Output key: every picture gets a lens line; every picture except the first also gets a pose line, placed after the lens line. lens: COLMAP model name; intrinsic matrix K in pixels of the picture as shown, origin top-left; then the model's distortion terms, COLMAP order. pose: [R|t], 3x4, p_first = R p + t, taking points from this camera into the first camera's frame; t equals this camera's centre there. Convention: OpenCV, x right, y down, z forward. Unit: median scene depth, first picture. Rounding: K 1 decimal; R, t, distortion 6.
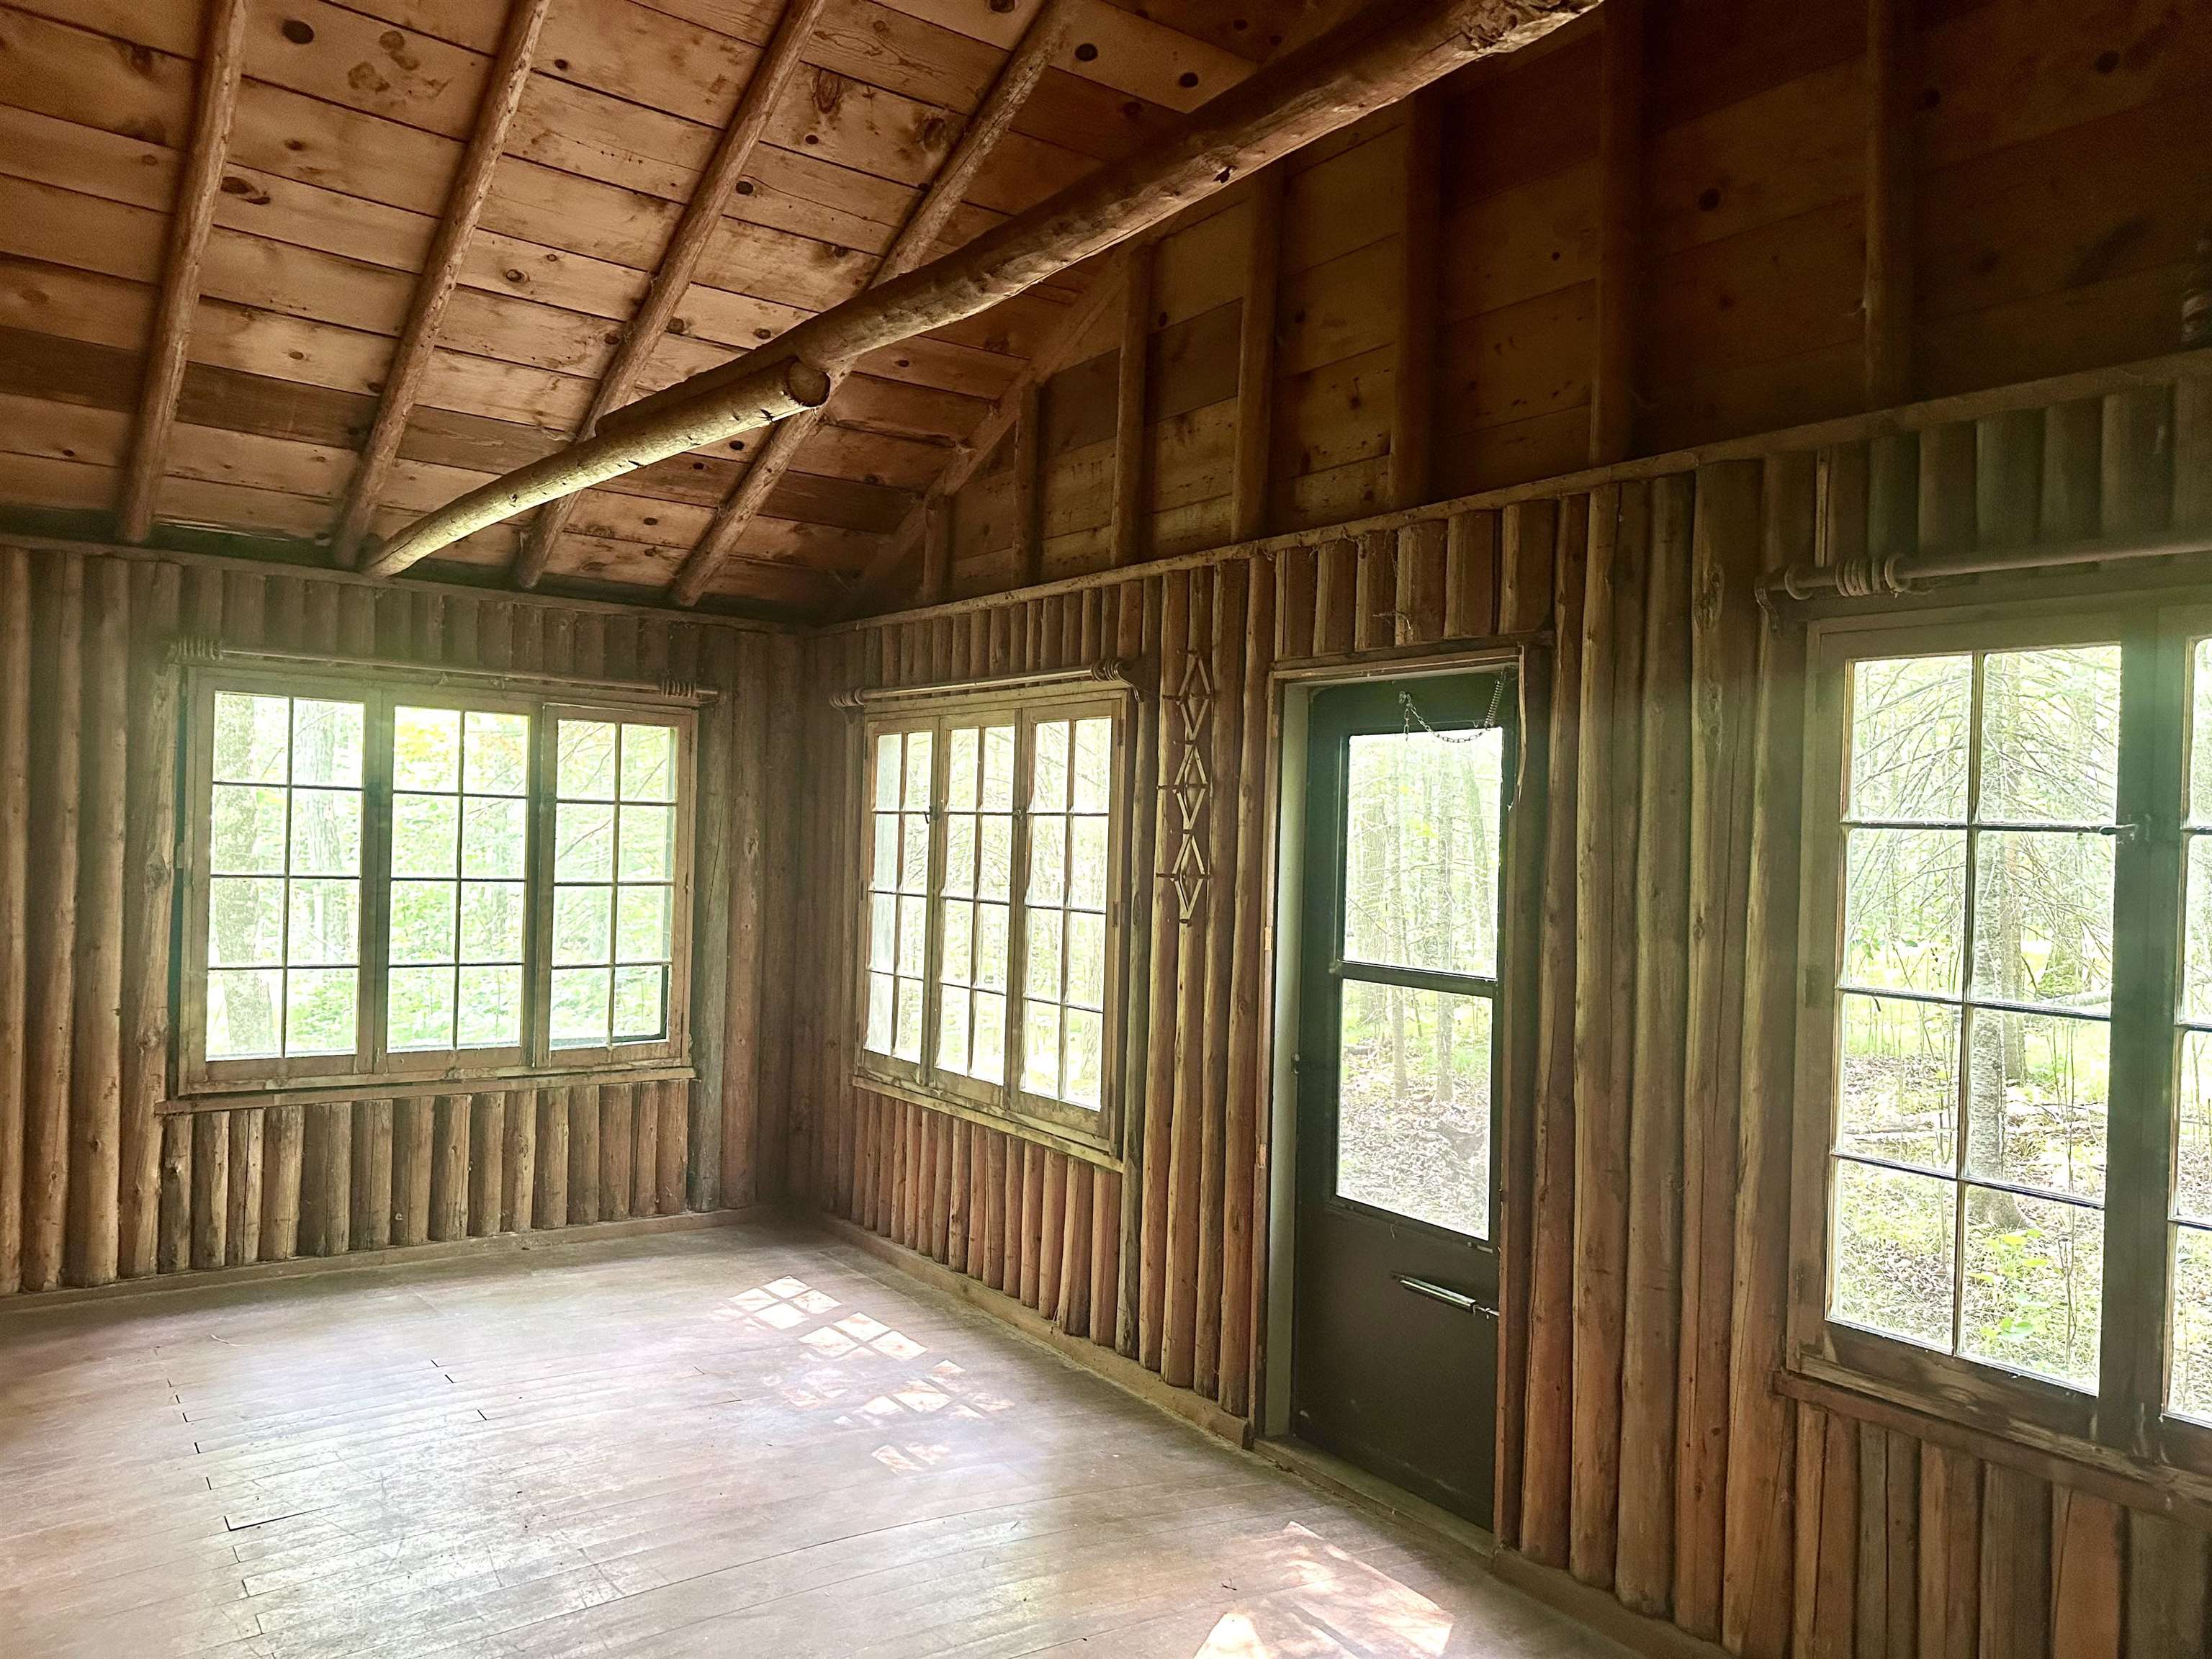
lens RADIAL K [[1543.4, 0, 1082.4], [0, 1543.4, 837.5], [0, 0, 1]] dist [0.134644, -0.186499]
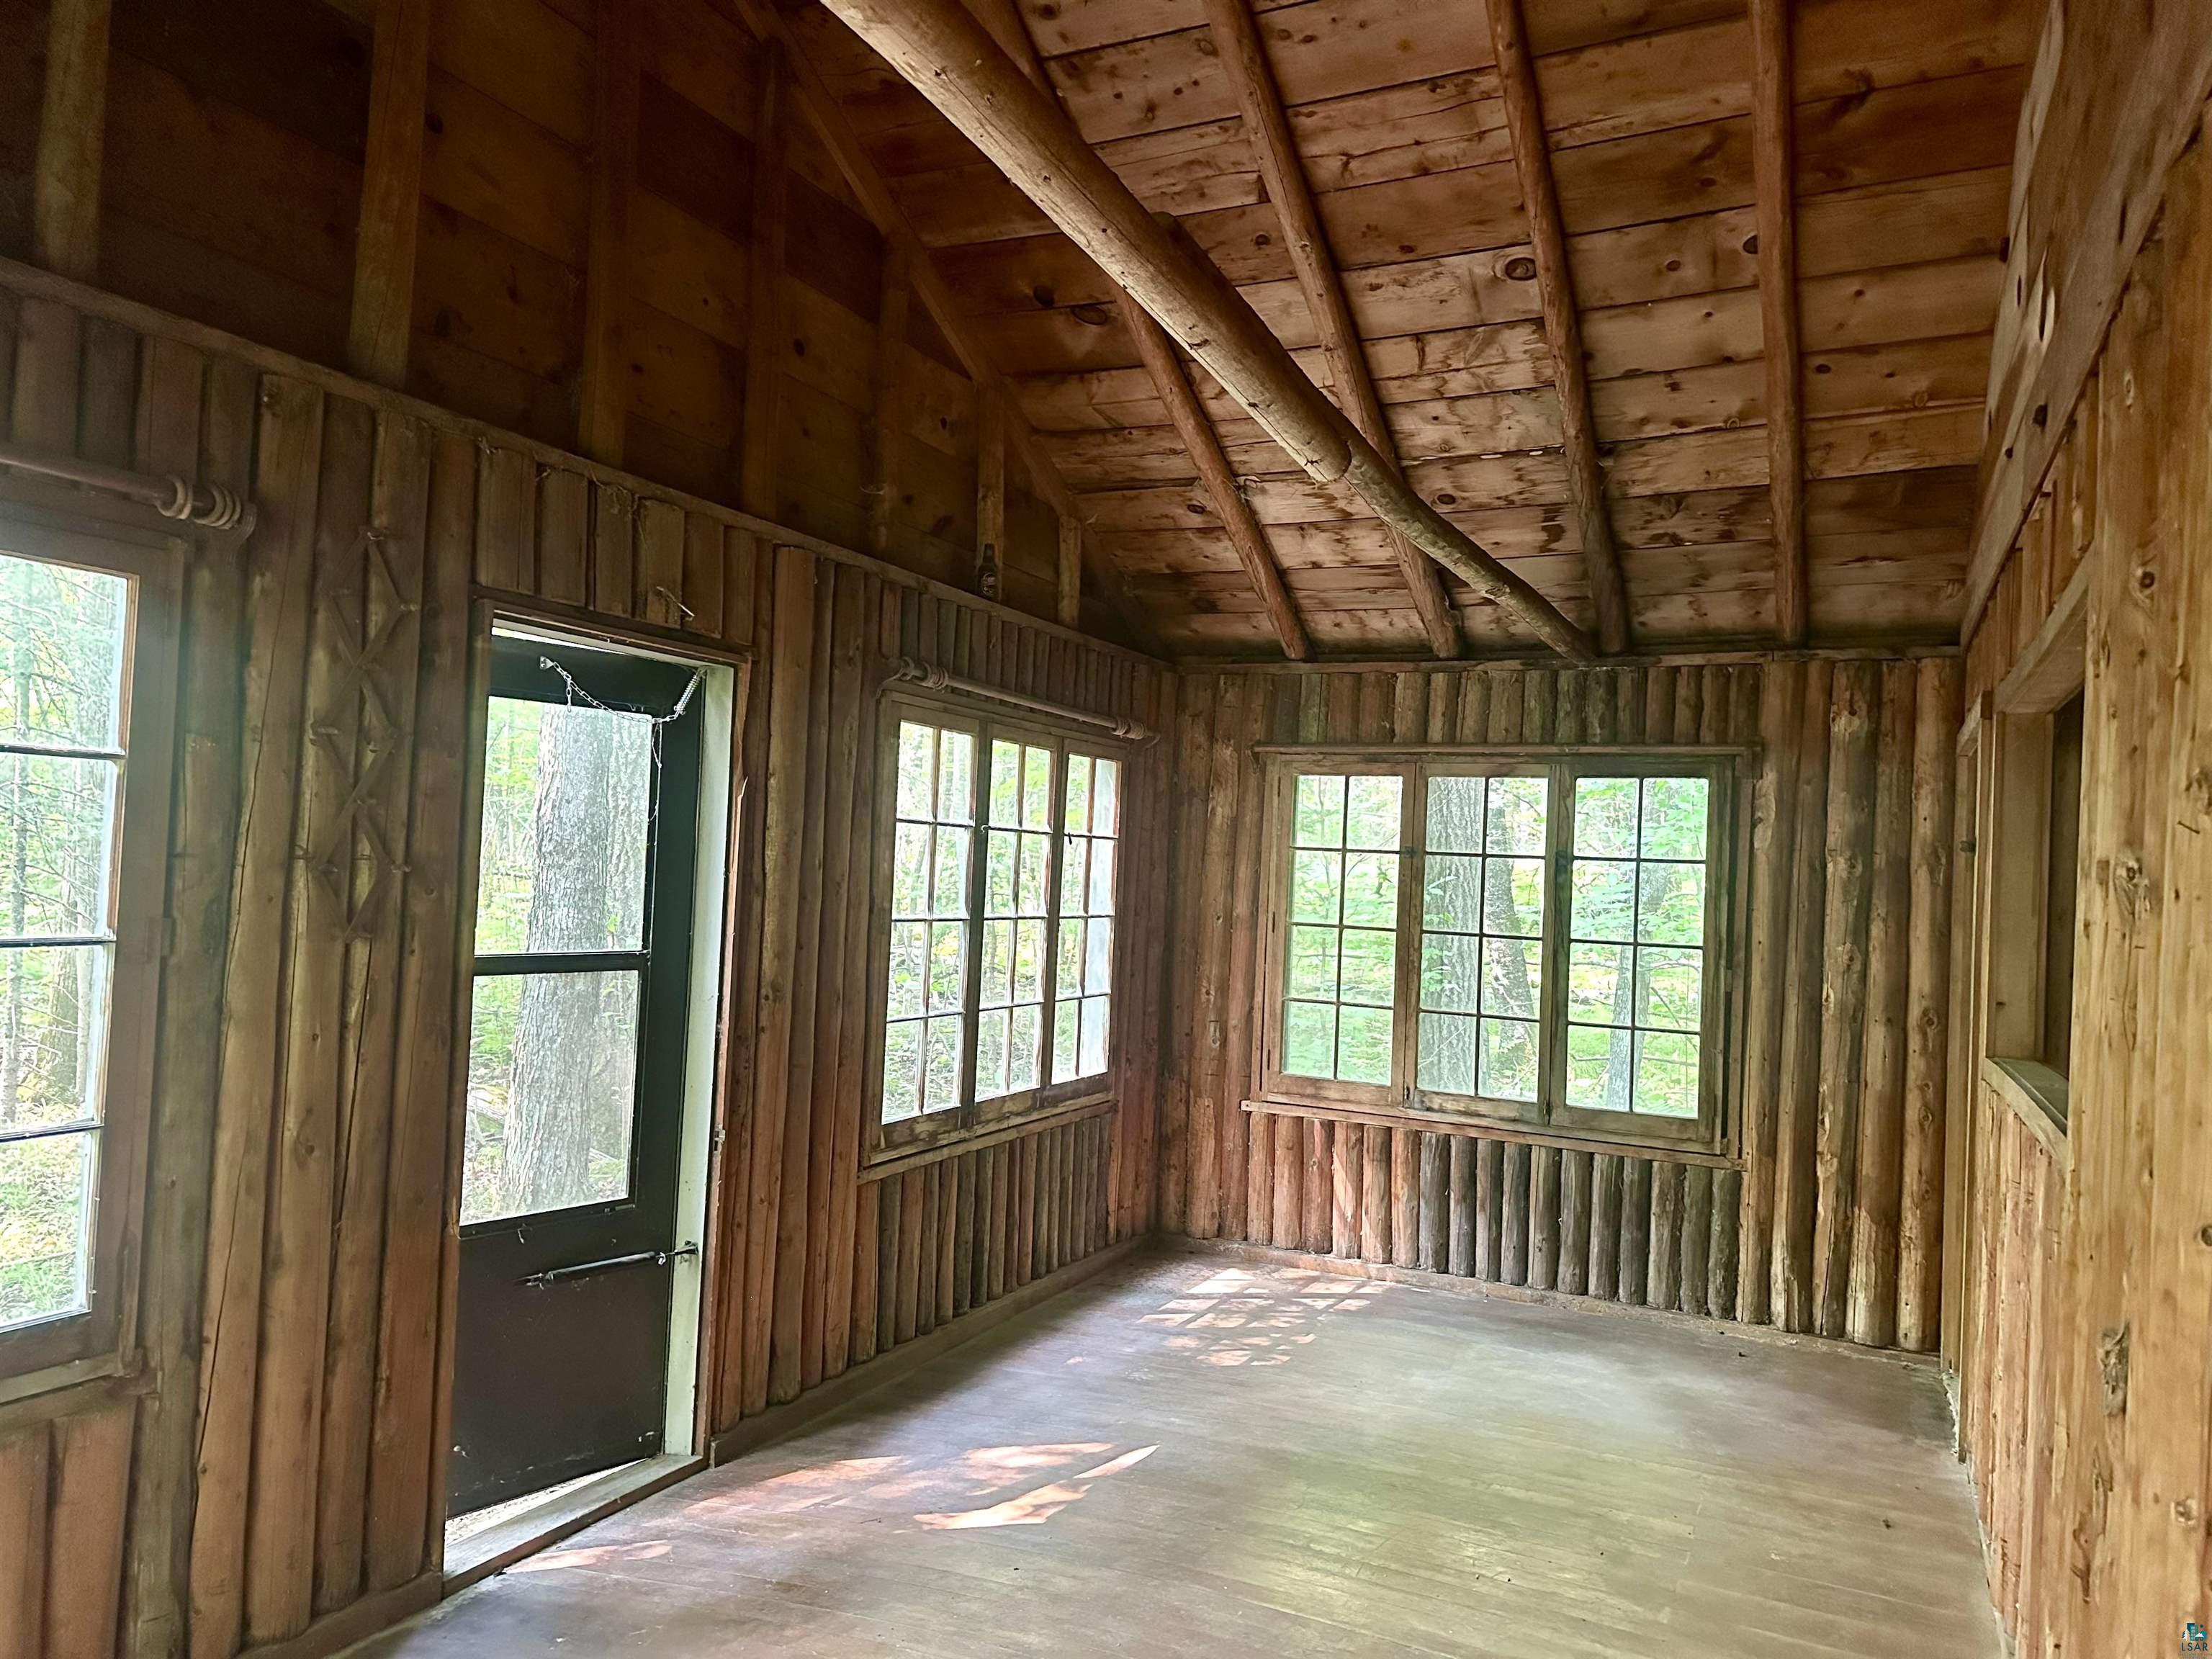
lens RADIAL K [[1543.4, 0, 1082.4], [0, 1543.4, 837.5], [0, 0, 1]] dist [0.134644, -0.186499]
pose [[-0.458637, -0.037631, 0.887827, -0.947615], [-0.079764, 0.996813, 0.001045, -0.015557], [-0.885037, -0.070337, -0.460177, 1.401562]]
